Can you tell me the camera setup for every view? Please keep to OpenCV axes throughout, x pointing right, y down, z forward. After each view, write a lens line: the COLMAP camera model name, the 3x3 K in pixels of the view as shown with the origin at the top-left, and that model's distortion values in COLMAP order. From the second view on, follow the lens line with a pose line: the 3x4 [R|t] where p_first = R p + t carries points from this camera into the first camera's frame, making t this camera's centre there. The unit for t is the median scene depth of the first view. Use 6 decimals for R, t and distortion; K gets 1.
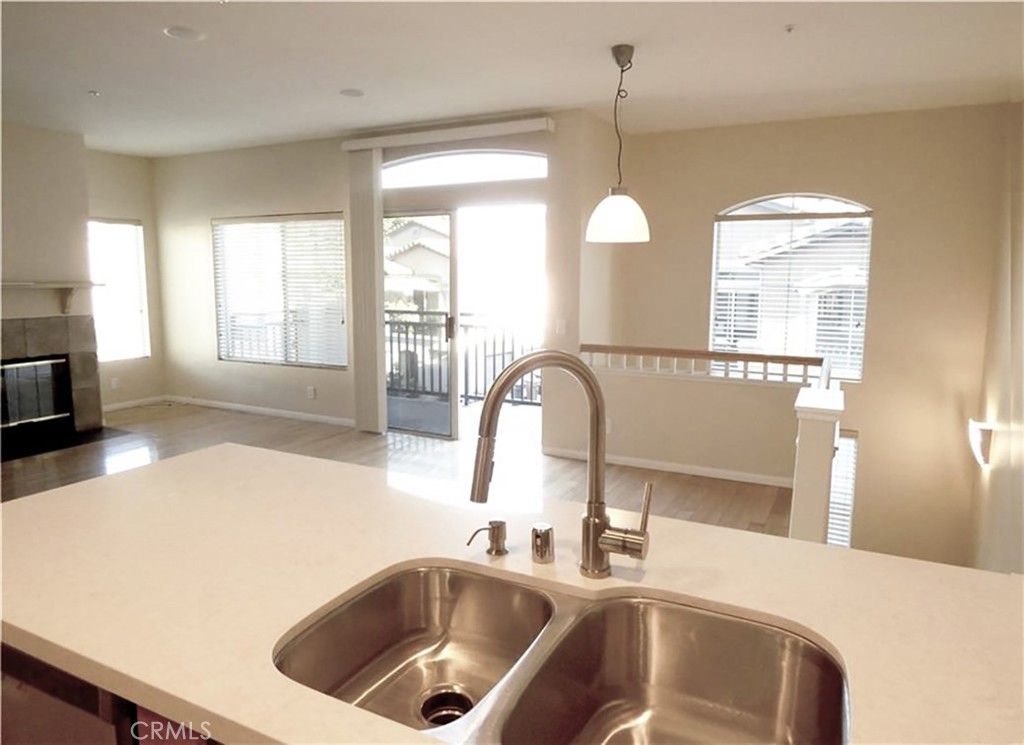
lens RADIAL K [[668.6, 0, 516.7], [0, 668.6, 368.5], [0, 0, 1]] dist [-0.000107, 0.001643]
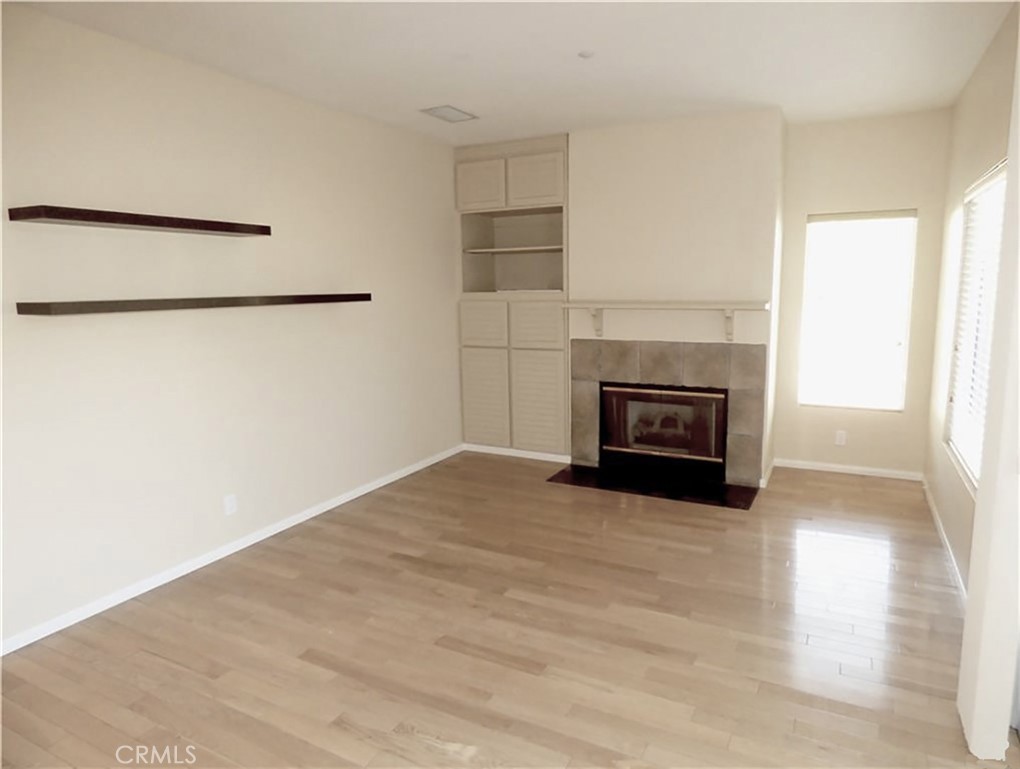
lens RADIAL K [[627.8, 0, 513.2], [0, 627.8, 379.3], [0, 0, 1]] dist [0.008492, 0.002553]
pose [[-0.002983, 0.147646, -0.989036, 0.084294], [-0.130326, 0.980547, 0.146772, -0.107025], [0.991467, 0.129335, 0.016318, 0.691854]]
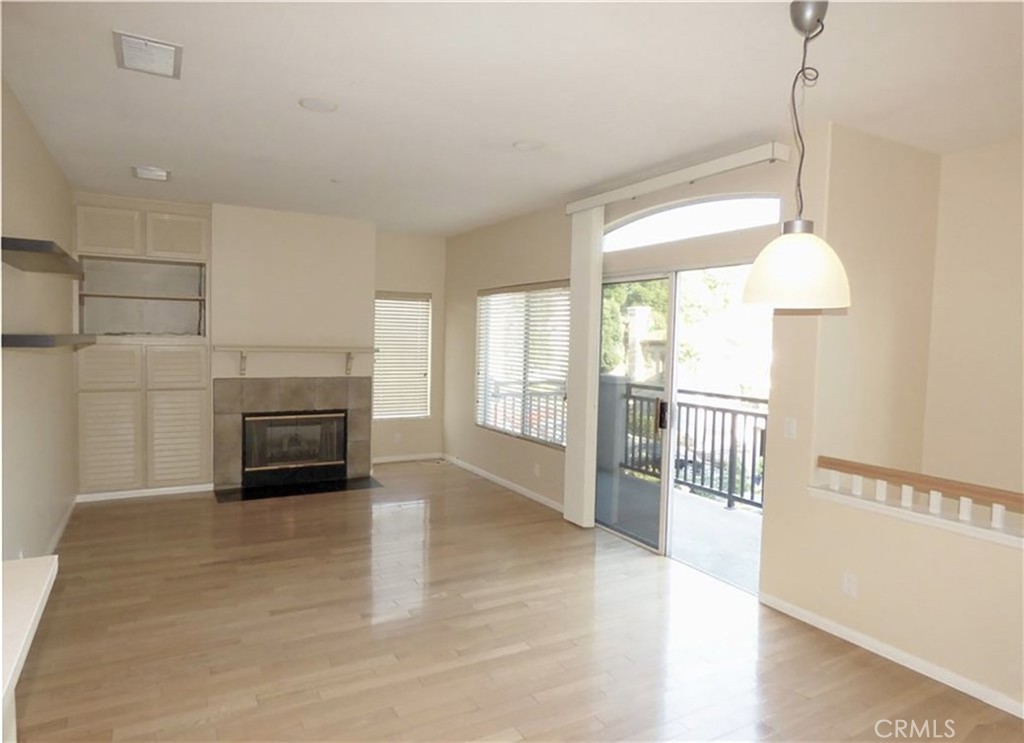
lens RADIAL K [[643.3, 0, 511.8], [0, 643.3, 375.3], [0, 0, 1]] dist [-0.003572, -0.001120]
pose [[0.833225, 0.049333, -0.550729, 0.160085], [-0.100413, 0.992951, -0.062974, -0.036942], [0.543740, 0.107772, 0.832305, 0.219271]]
